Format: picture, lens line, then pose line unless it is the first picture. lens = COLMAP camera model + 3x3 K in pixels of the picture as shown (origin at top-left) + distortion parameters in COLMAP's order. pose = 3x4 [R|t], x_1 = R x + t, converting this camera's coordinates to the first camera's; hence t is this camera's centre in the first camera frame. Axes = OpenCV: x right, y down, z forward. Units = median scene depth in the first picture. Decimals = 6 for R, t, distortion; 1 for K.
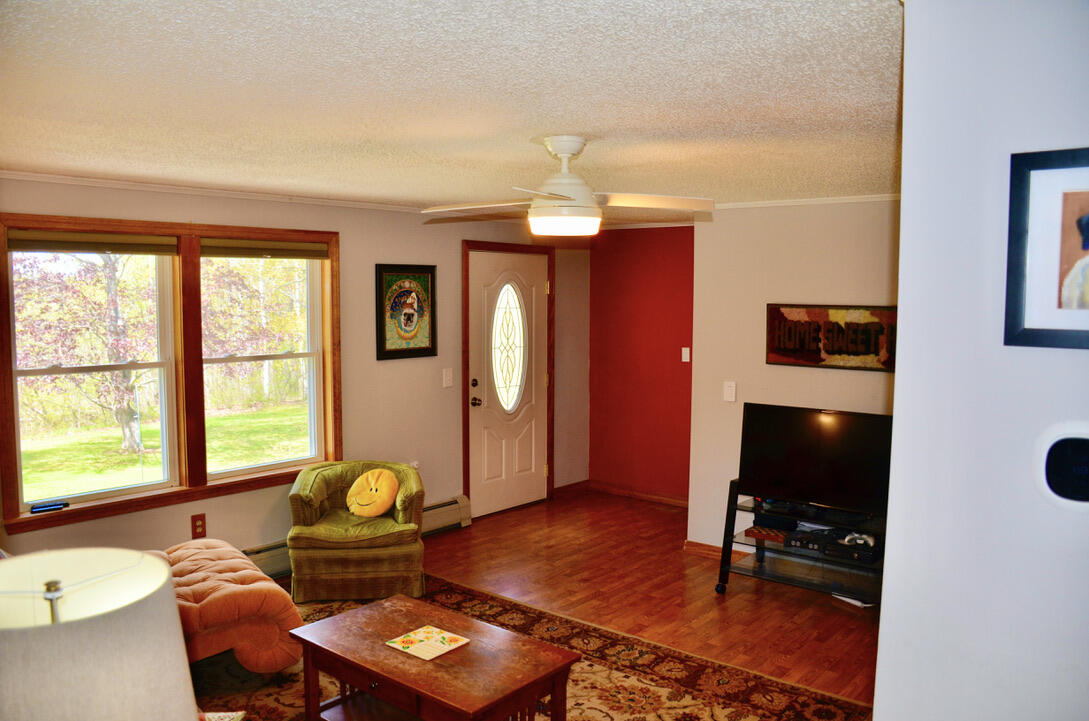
lens RADIAL K [[854.0, 0, 537.0], [0, 854.0, 371.9], [0, 0, 1]] dist [-0.155196, 0.132083]
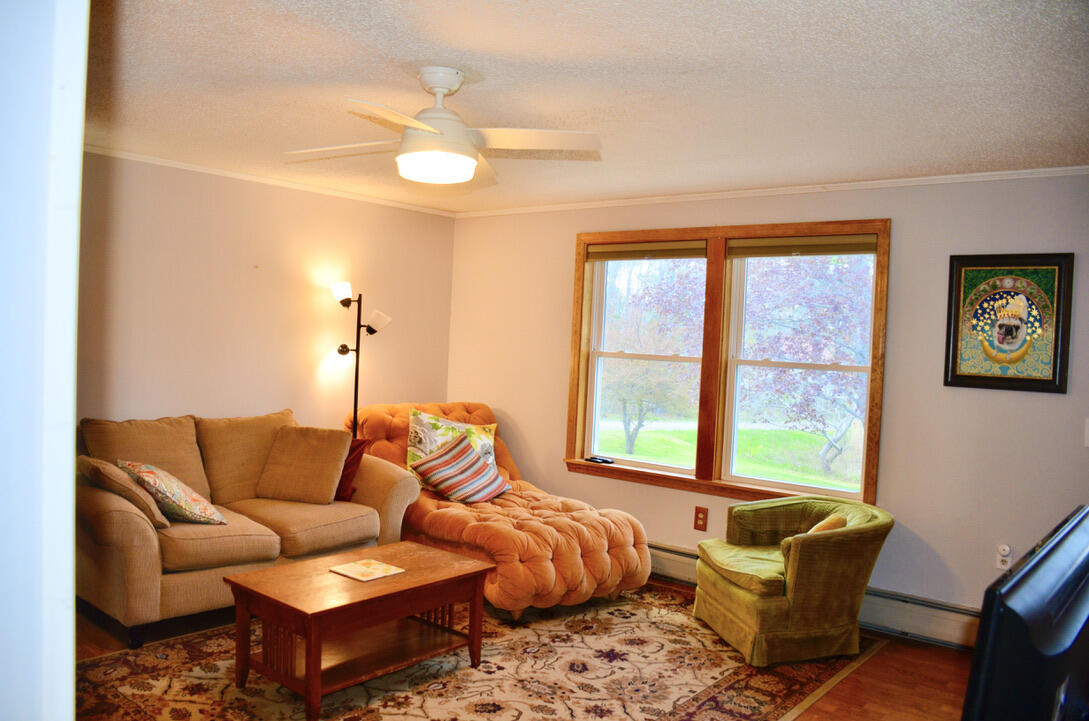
lens RADIAL K [[854.0, 0, 537.0], [0, 854.0, 371.9], [0, 0, 1]] dist [-0.155196, 0.132083]
pose [[0.002122, 0.035877, -0.999354, 0.562199], [-0.134906, 0.990231, 0.035263, -0.003603], [0.990856, 0.134744, 0.006942, 0.681956]]
